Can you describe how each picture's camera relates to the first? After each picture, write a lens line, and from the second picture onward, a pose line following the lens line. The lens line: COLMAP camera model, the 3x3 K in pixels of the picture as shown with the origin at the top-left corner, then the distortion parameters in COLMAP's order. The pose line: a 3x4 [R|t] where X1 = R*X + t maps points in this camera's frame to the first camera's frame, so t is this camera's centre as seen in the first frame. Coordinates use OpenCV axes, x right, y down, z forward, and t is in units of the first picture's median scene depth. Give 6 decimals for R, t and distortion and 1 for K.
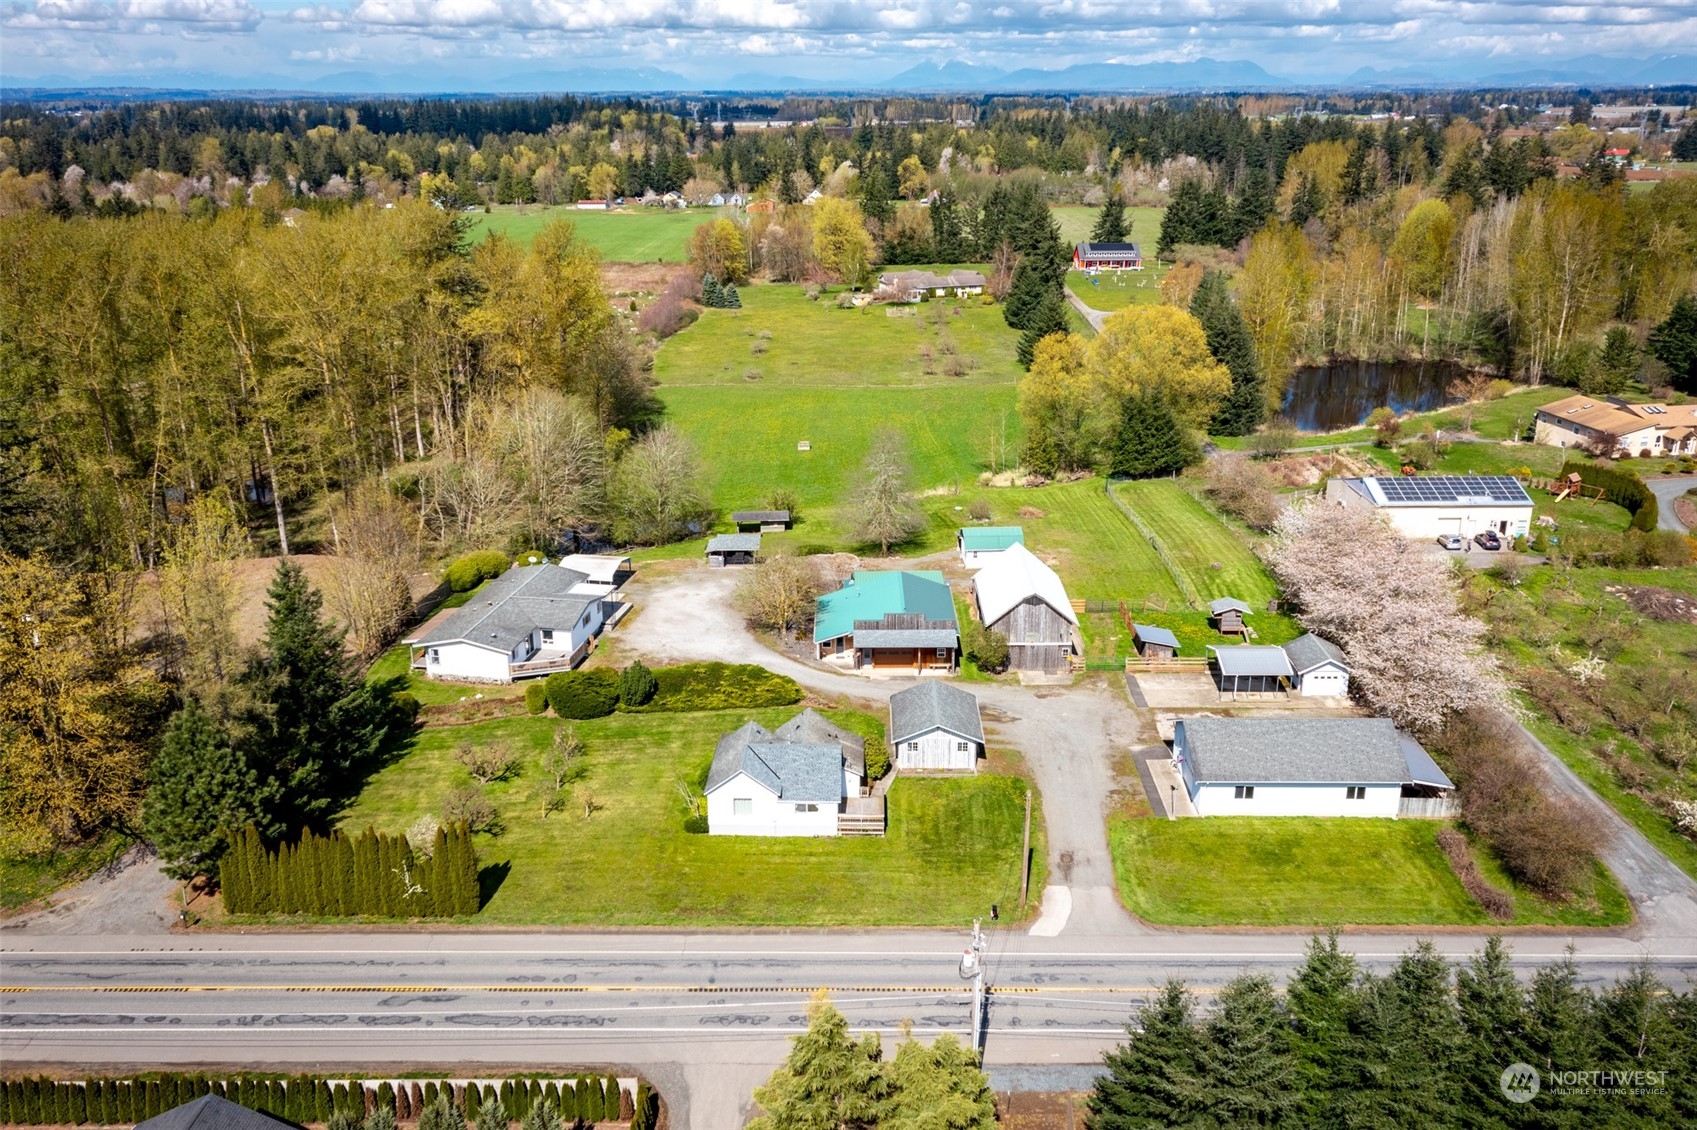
lens RADIAL K [[1362.0, 0, 847.6], [0, 1362.0, 564.6], [0, 0, 1]] dist [0.009385, -0.006012]
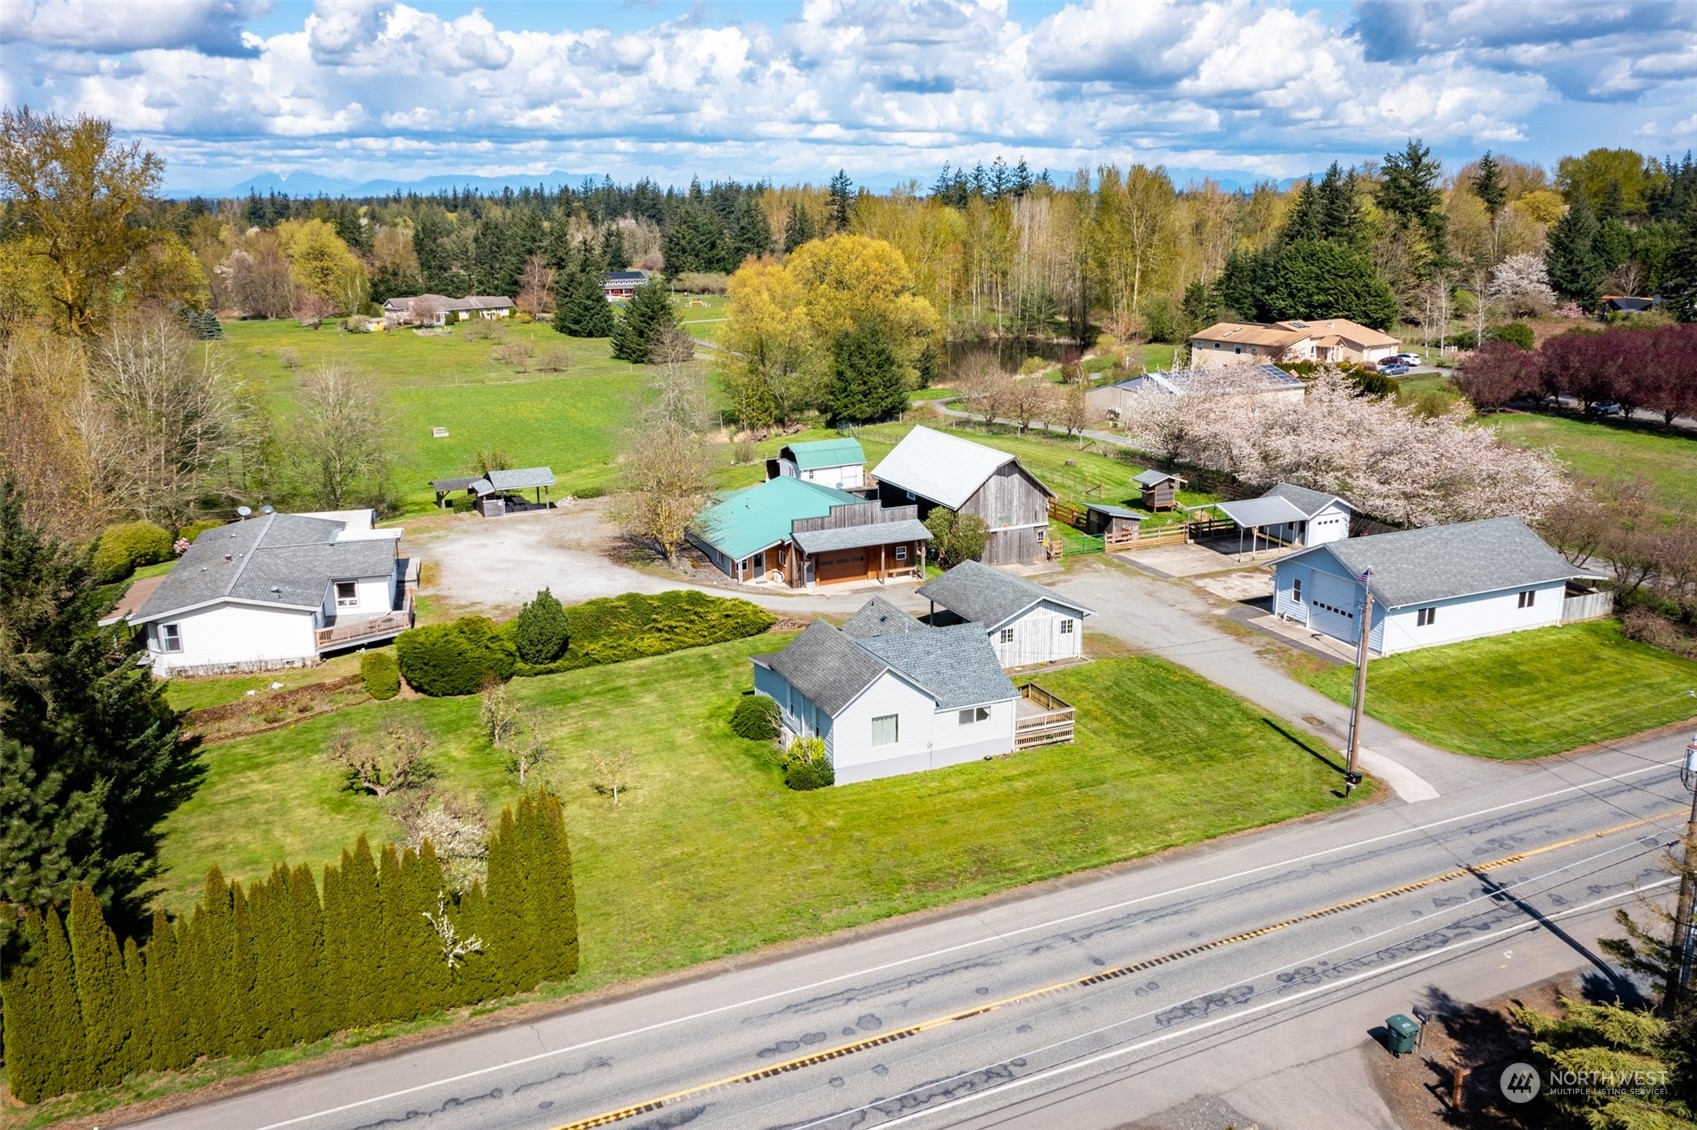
lens RADIAL K [[1362.0, 0, 848.4], [0, 1362.0, 565.5], [0, 0, 1]] dist [0.009385, -0.006012]
pose [[0.903626, -0.113979, 0.412879, -0.311652], [0.144043, 0.988666, -0.042321, 0.115666], [-0.403376, 0.097714, 0.909802, 0.389595]]
